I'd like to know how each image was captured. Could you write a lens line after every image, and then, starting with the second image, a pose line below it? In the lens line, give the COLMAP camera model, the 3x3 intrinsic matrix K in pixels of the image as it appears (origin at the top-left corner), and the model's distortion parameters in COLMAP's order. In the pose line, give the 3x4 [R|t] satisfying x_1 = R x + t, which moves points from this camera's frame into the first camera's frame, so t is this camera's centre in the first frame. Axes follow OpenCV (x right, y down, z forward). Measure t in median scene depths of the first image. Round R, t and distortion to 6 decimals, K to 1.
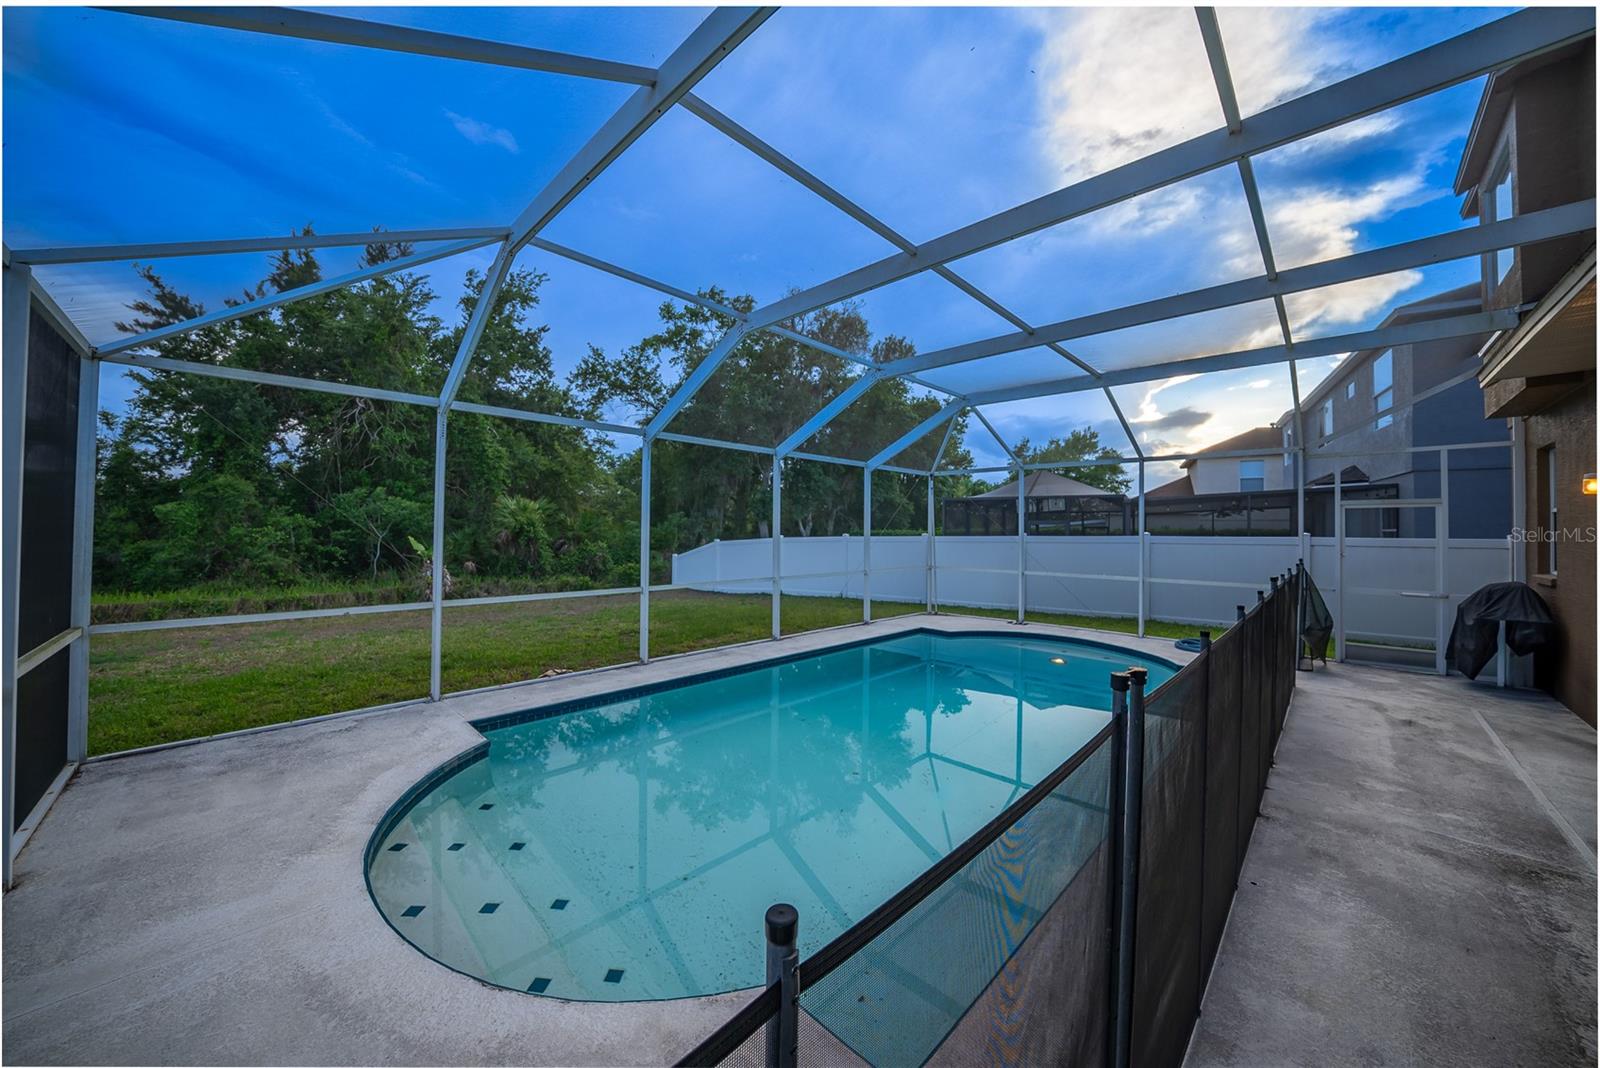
lens RADIAL K [[564.3, 0, 805.8], [0, 564.3, 526.2], [0, 0, 1]] dist [-0.028286, 0.003274]
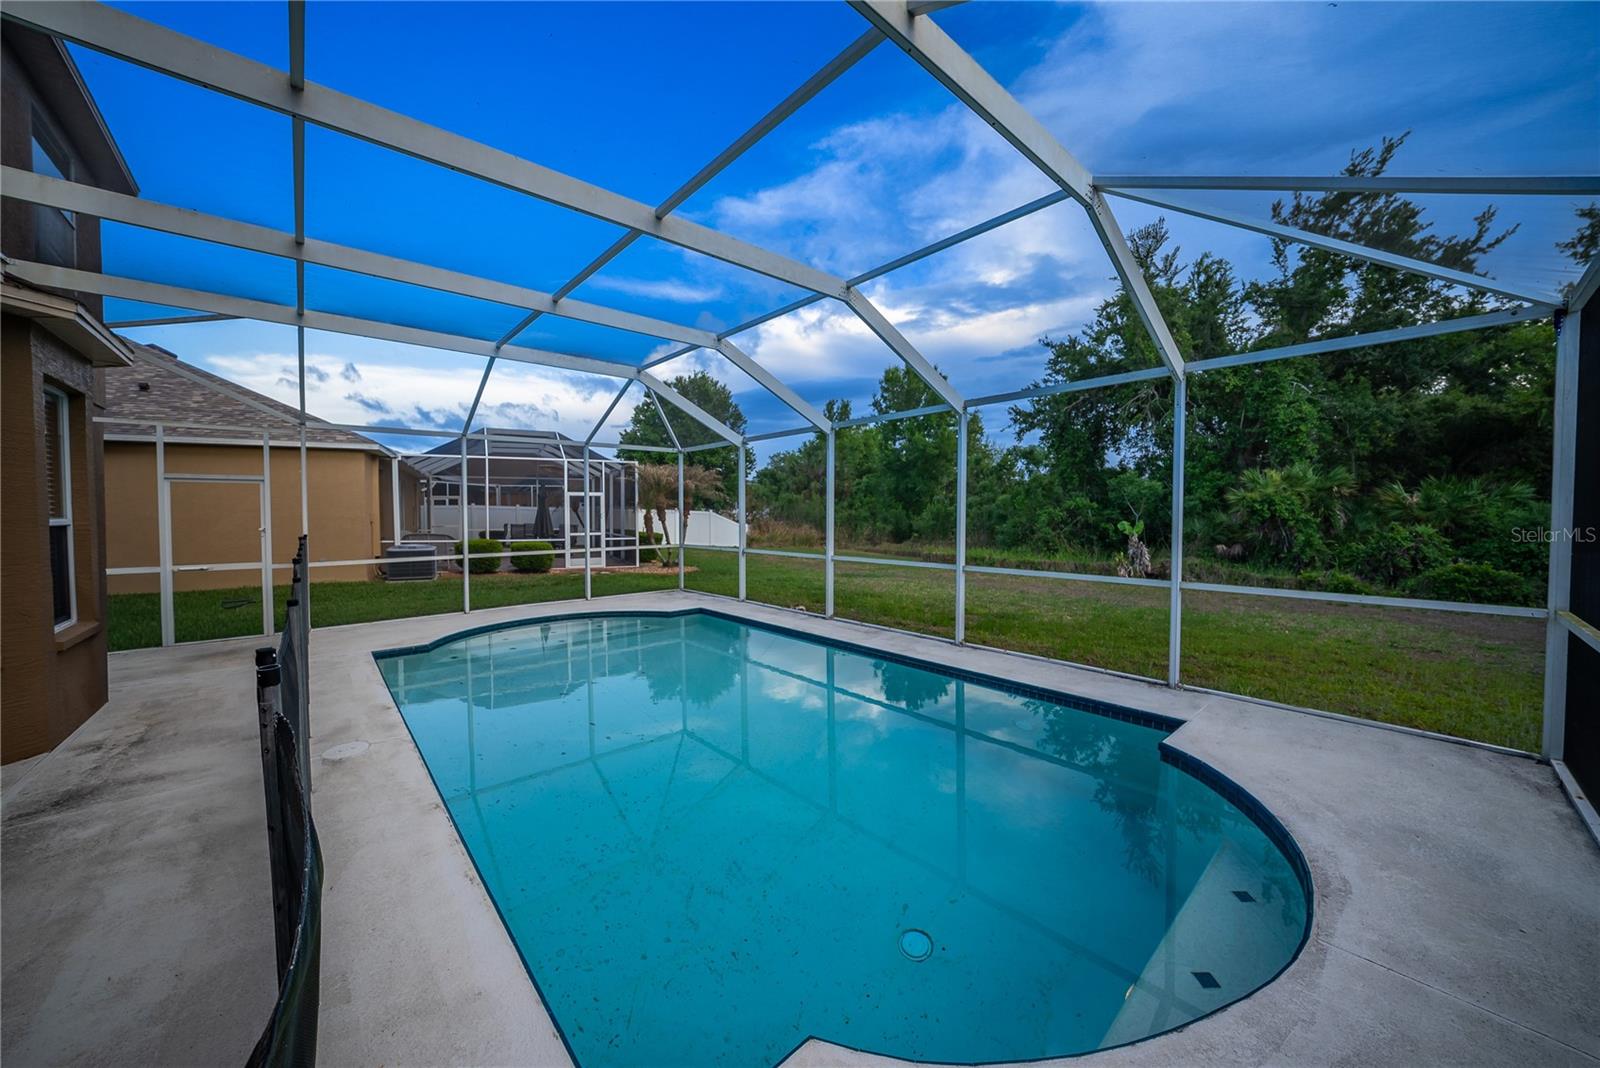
lens RADIAL K [[576.2, 0, 804.6], [0, 576.2, 527.1], [0, 0, 1]] dist [-0.028267, 0.004298]
pose [[-0.057283, 0.019863, -0.998160, 0.218958], [0.010676, 0.999757, 0.019282, 0.006665], [0.998301, -0.009552, -0.057481, 0.240955]]
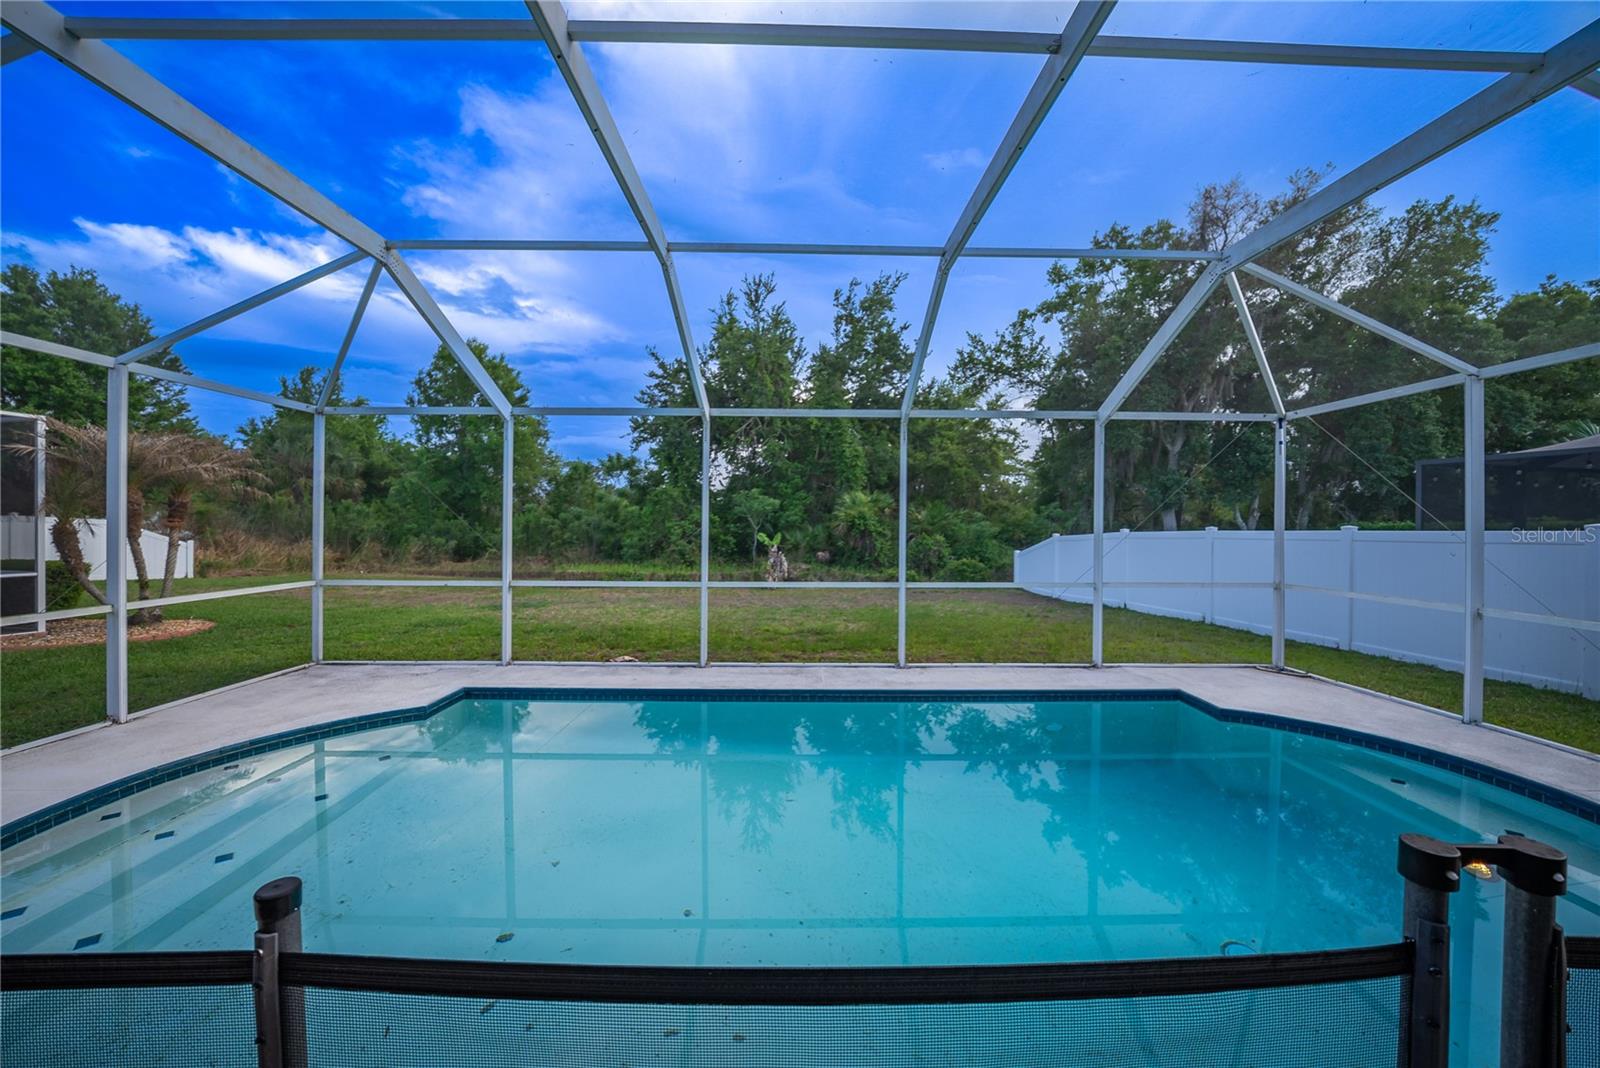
lens RADIAL K [[568.2, 0, 806.1], [0, 568.2, 525.5], [0, 0, 1]] dist [-0.013161, -0.002548]
pose [[0.705388, -0.001238, -0.708820, 0.115864], [0.007591, 0.999954, 0.005808, 0.003066], [0.708780, -0.009478, 0.705366, 0.111621]]
